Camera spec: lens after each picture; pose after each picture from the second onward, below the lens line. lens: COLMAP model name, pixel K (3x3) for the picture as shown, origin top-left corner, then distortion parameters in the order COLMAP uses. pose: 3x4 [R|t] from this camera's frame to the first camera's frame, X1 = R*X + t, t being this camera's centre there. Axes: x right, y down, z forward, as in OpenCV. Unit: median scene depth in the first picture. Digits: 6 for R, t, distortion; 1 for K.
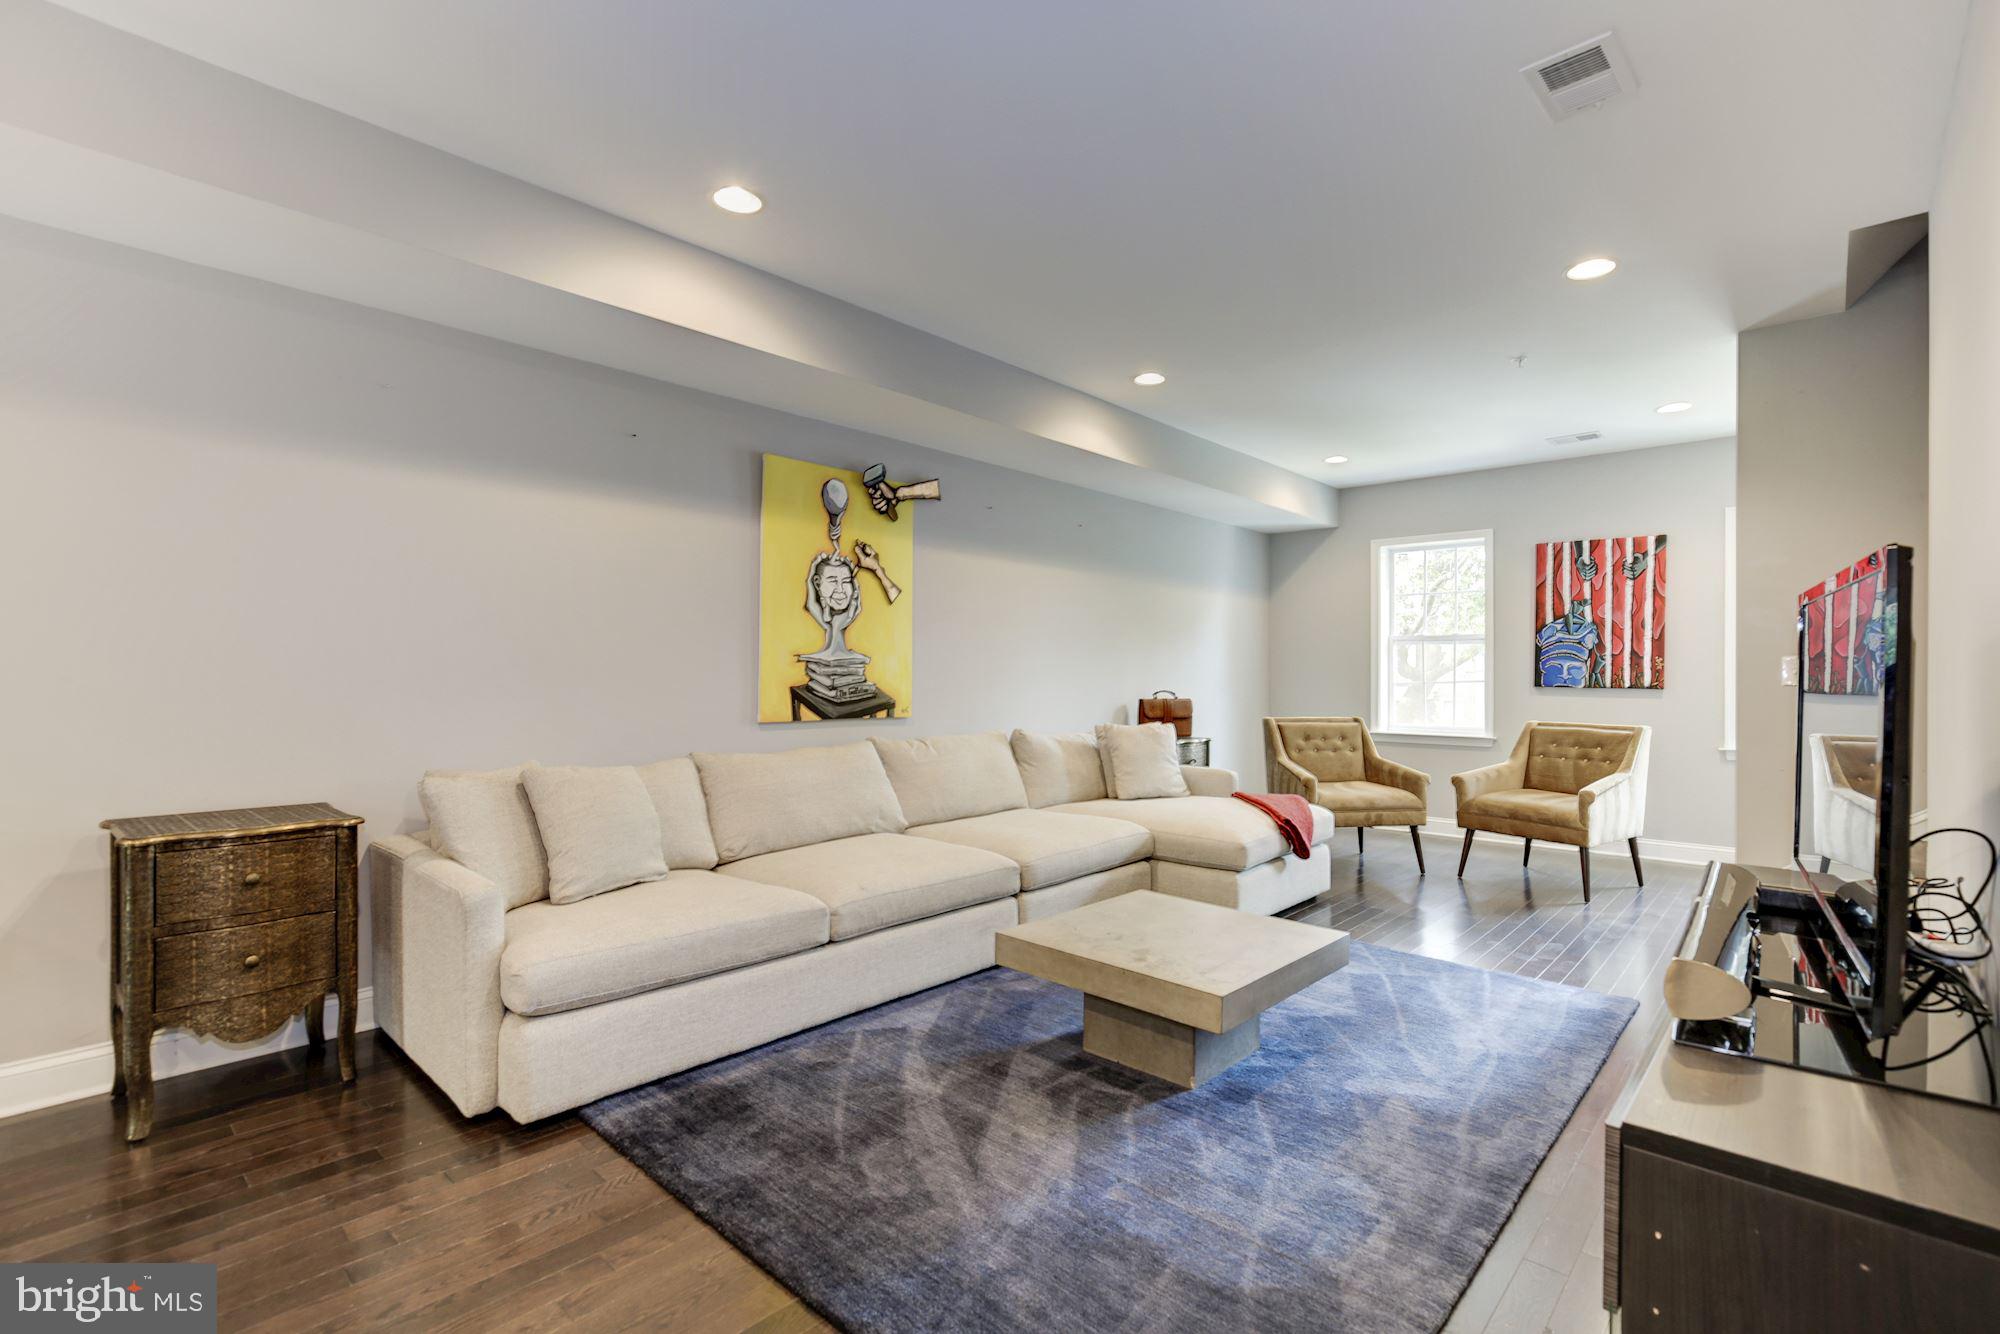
lens RADIAL K [[914.2, 0, 1011.2], [0, 914.2, 676.5], [0, 0, 1]] dist [-0.020909, -0.000302]
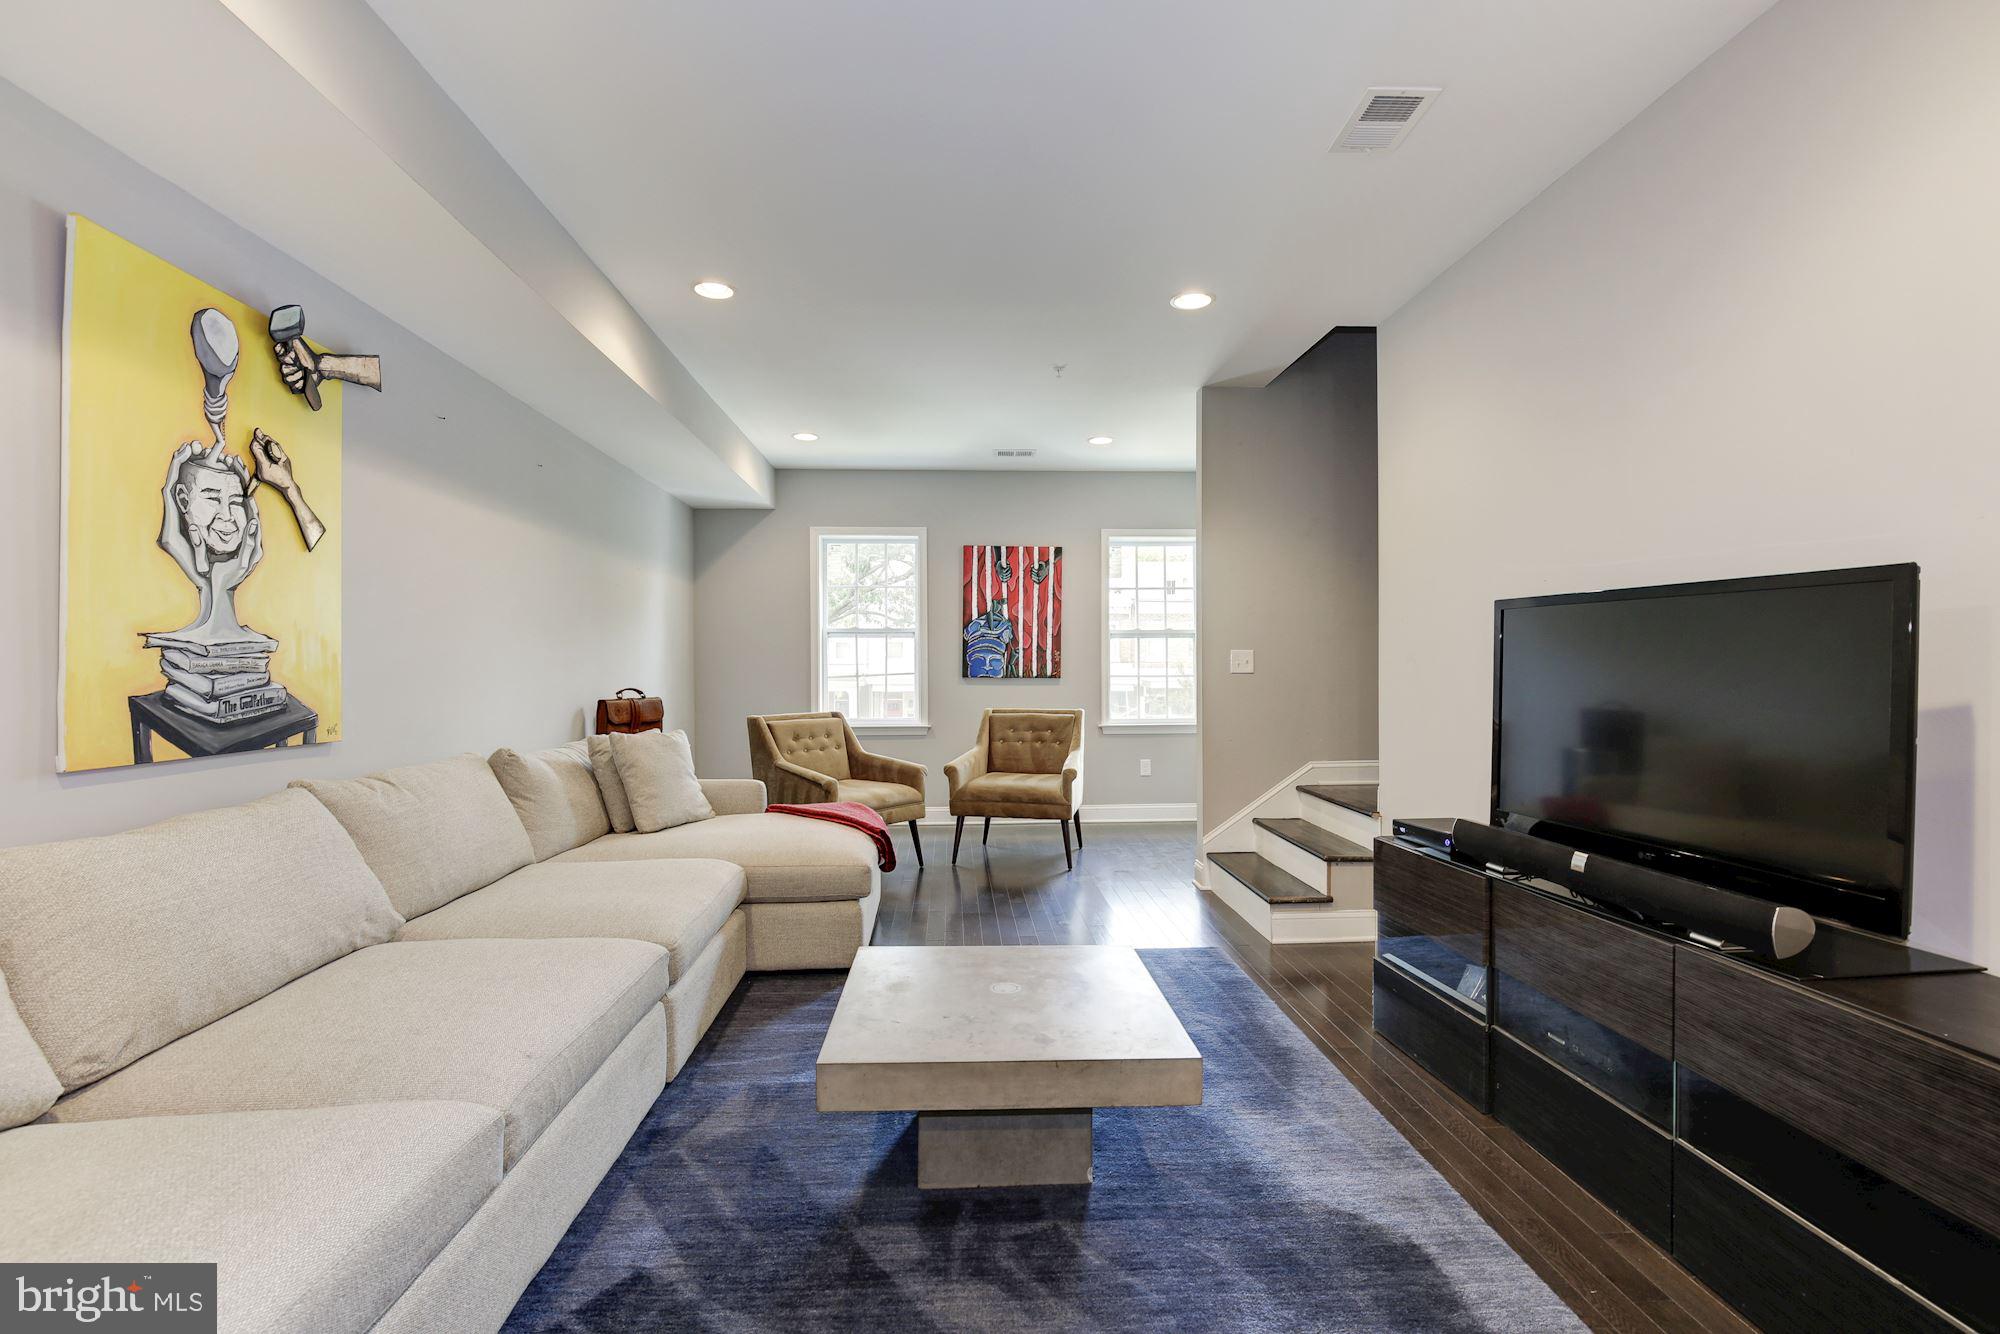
lens RADIAL K [[914.2, 0, 1002.5], [0, 914.2, 673.2], [0, 0, 1]] dist [-0.020909, -0.000302]
pose [[0.694338, -0.010463, 0.719573, -0.221201], [0.008070, 0.999945, 0.006752, -0.000971], [-0.719604, 0.001118, 0.694384, 0.258603]]
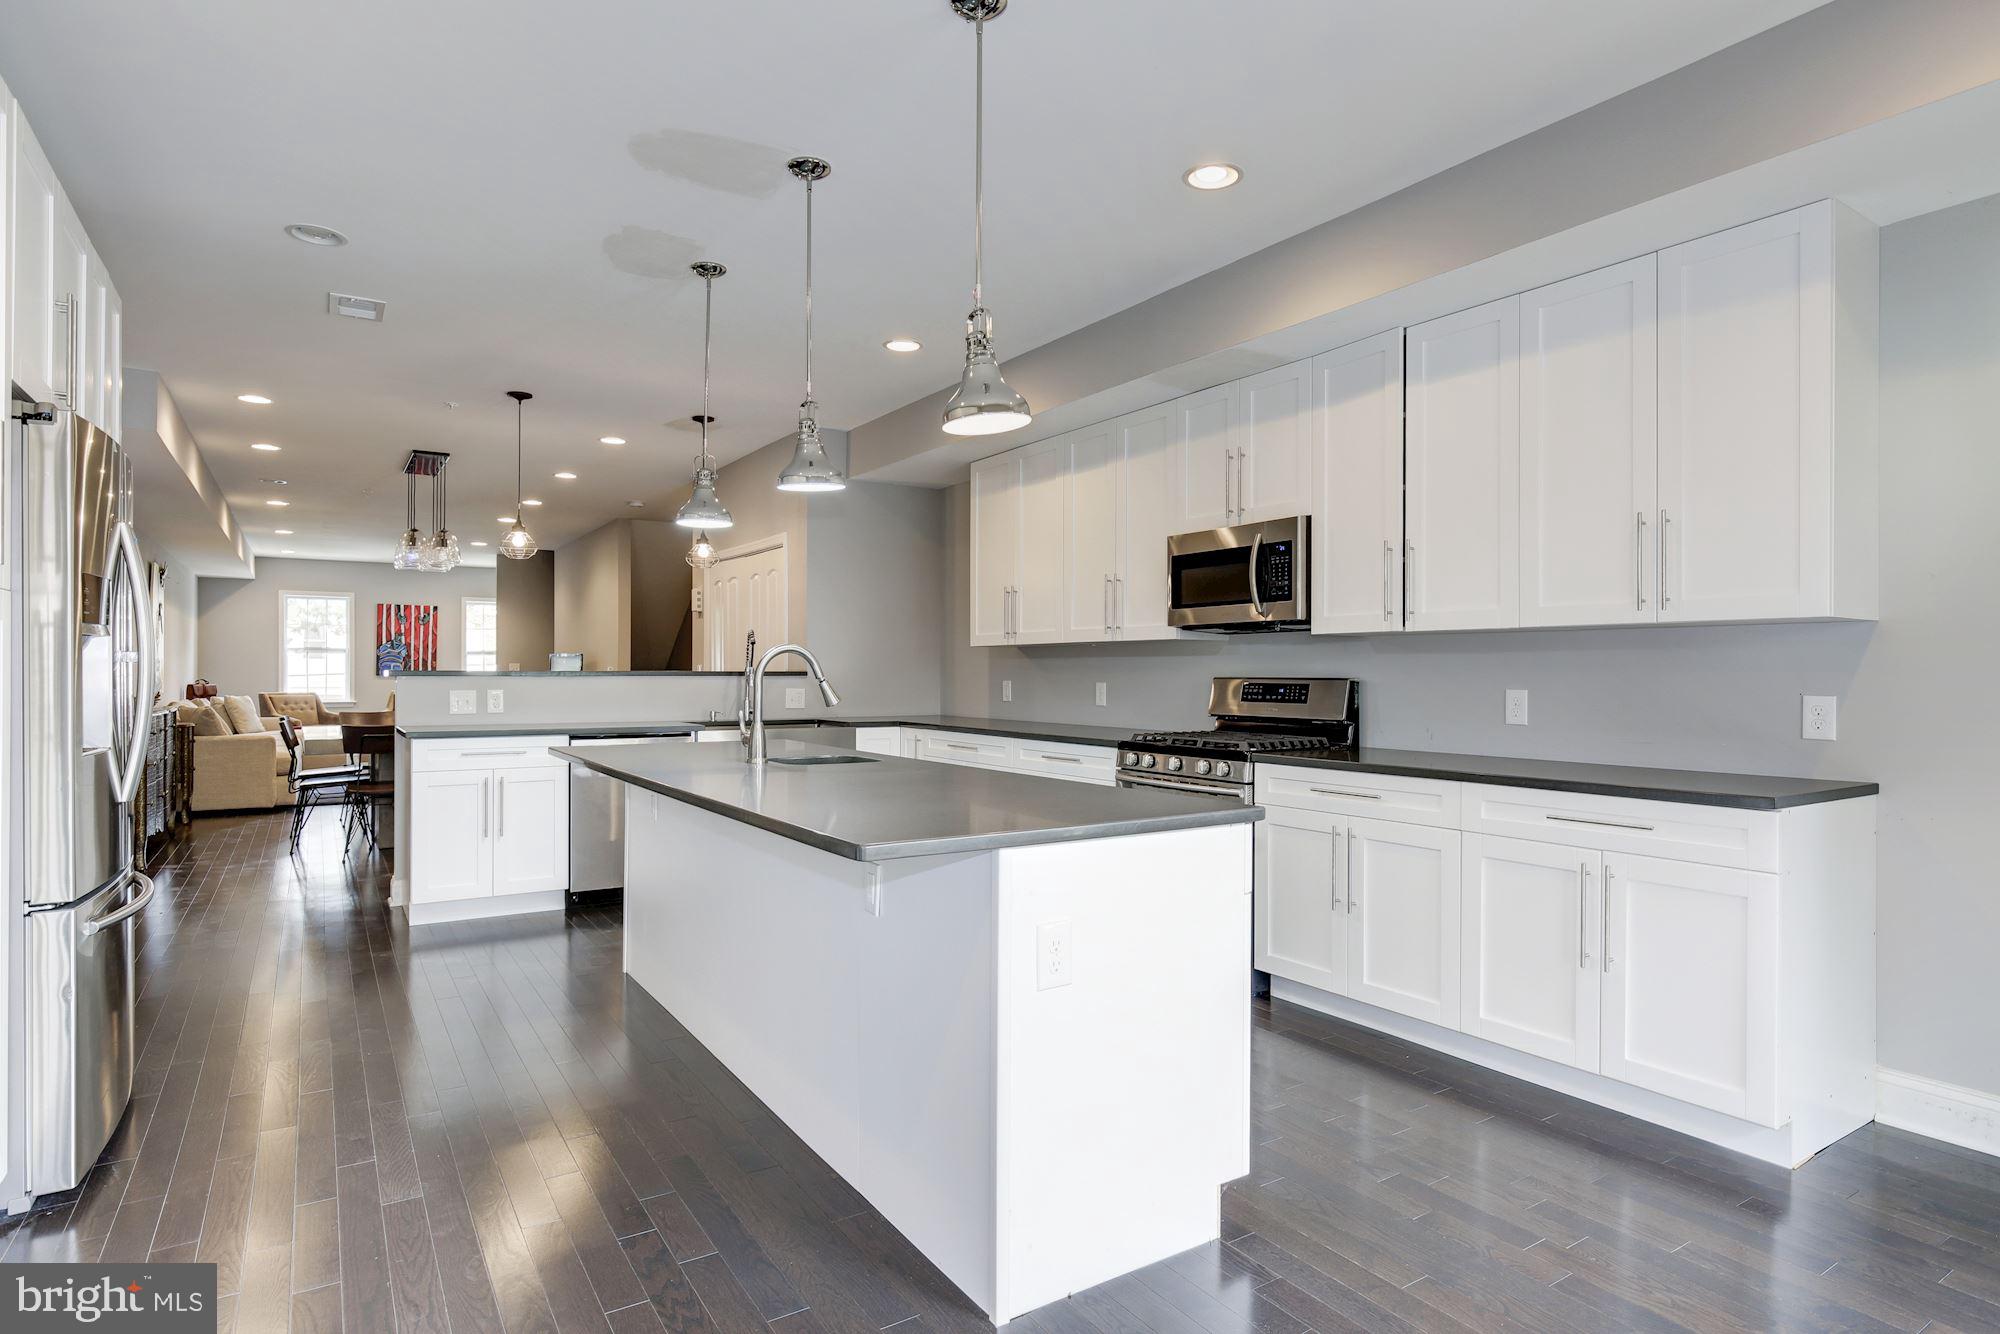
lens RADIAL K [[1084.5, 0, 1004.0], [0, 1084.5, 677.9], [0, 0, 1]] dist [-0.011903, 0.000131]
pose [[0.254039, -0.009677, 0.967145, -1.704916], [-0.006487, 0.999910, 0.011709, -0.024881], [-0.967172, -0.009248, 0.253954, -1.164665]]
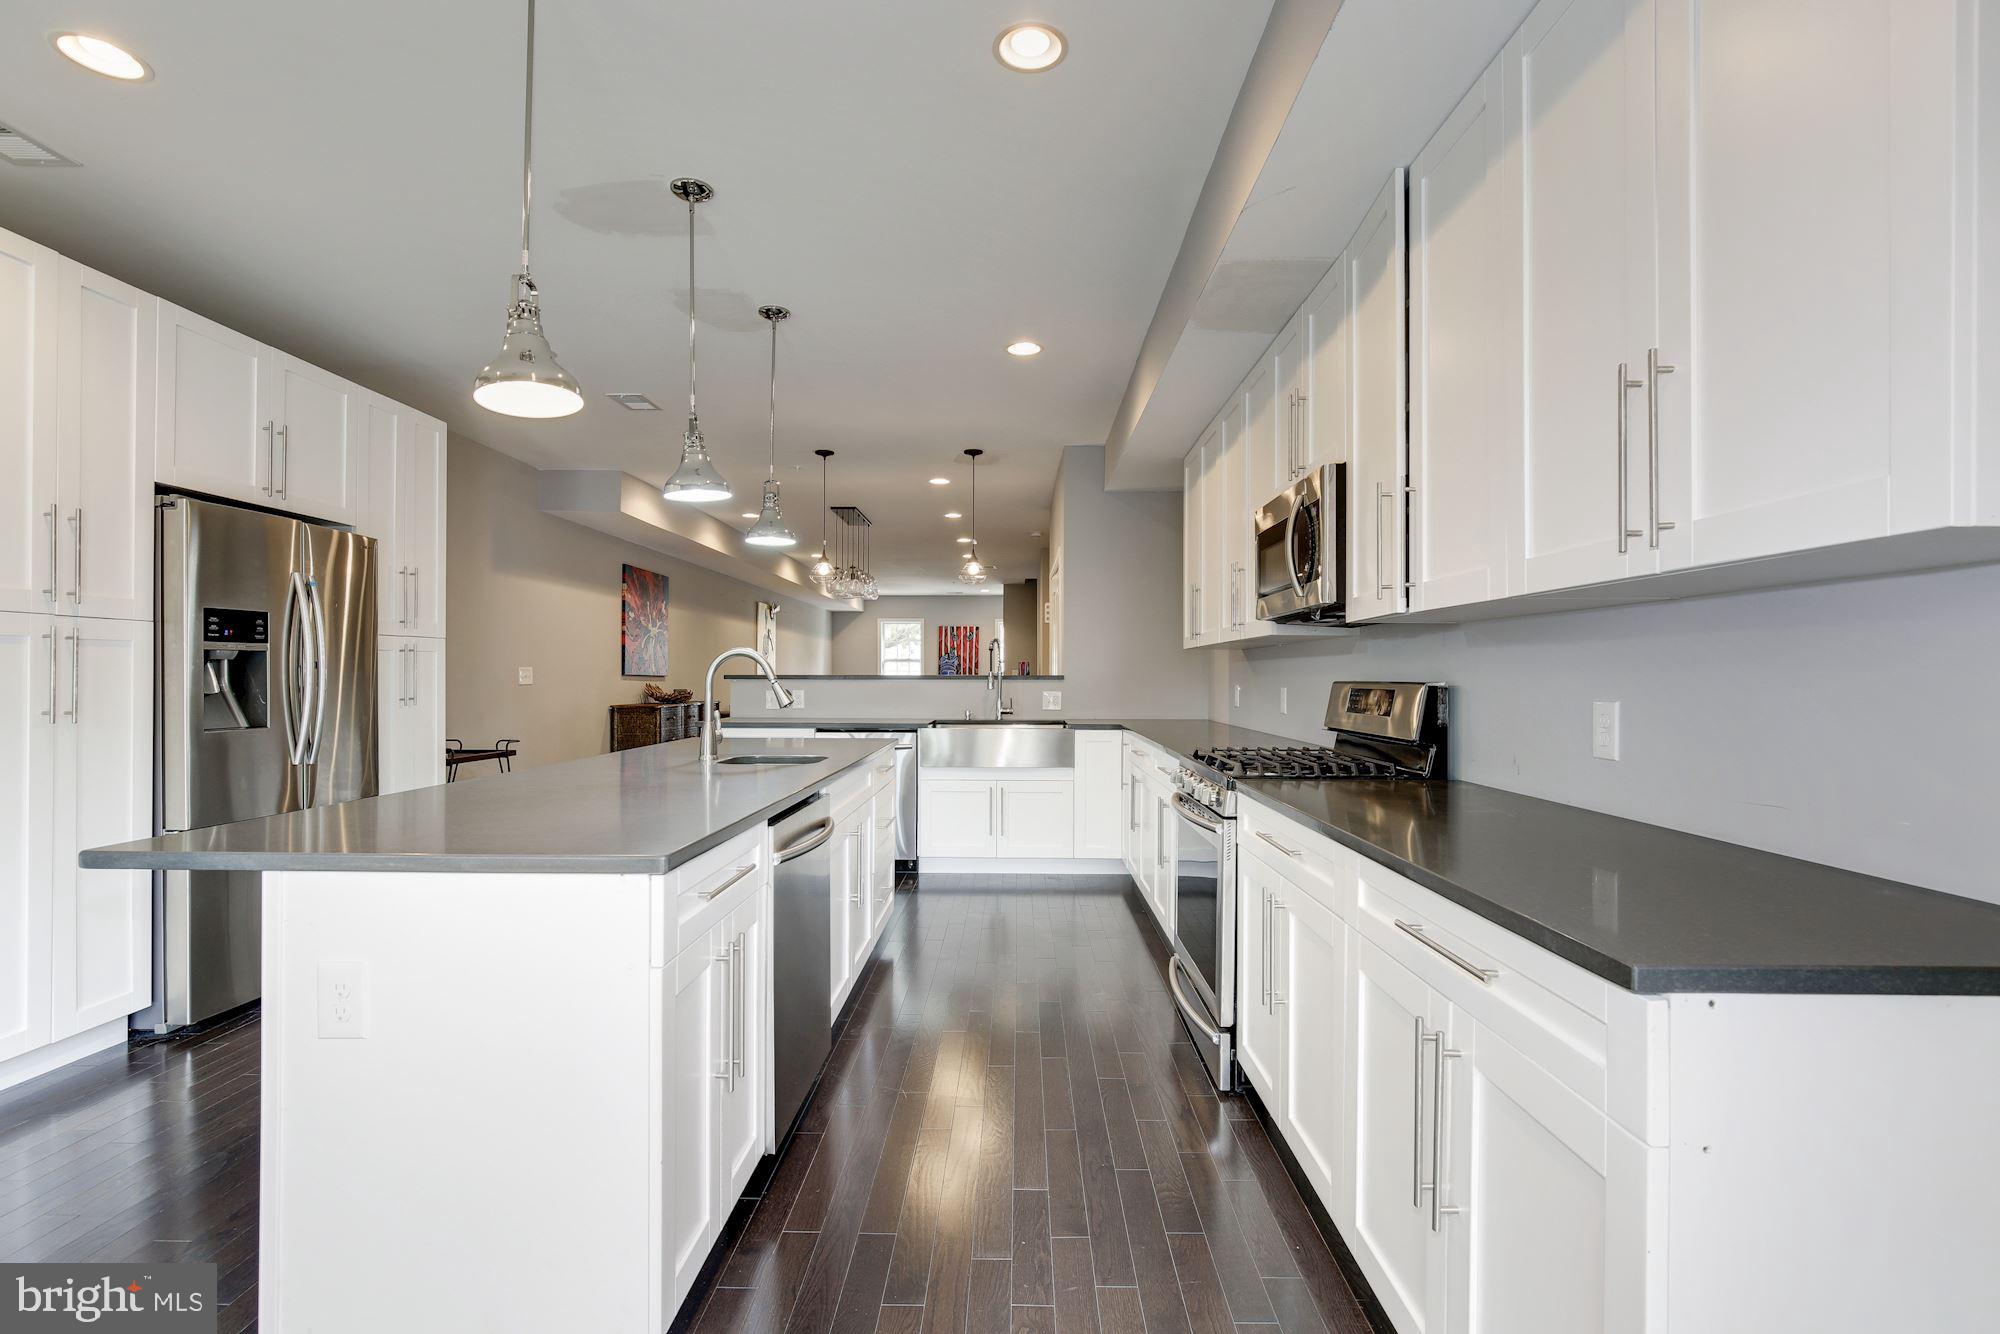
lens RADIAL K [[914.2, 0, 988.9], [0, 914.2, 673.1], [0, 0, 1]] dist [-0.020909, -0.000302]
pose [[0.752753, -0.001779, 0.658301, -1.362221], [-0.001643, 0.999988, 0.004581, -0.023790], [-0.658301, -0.004530, 0.752741, -1.415939]]
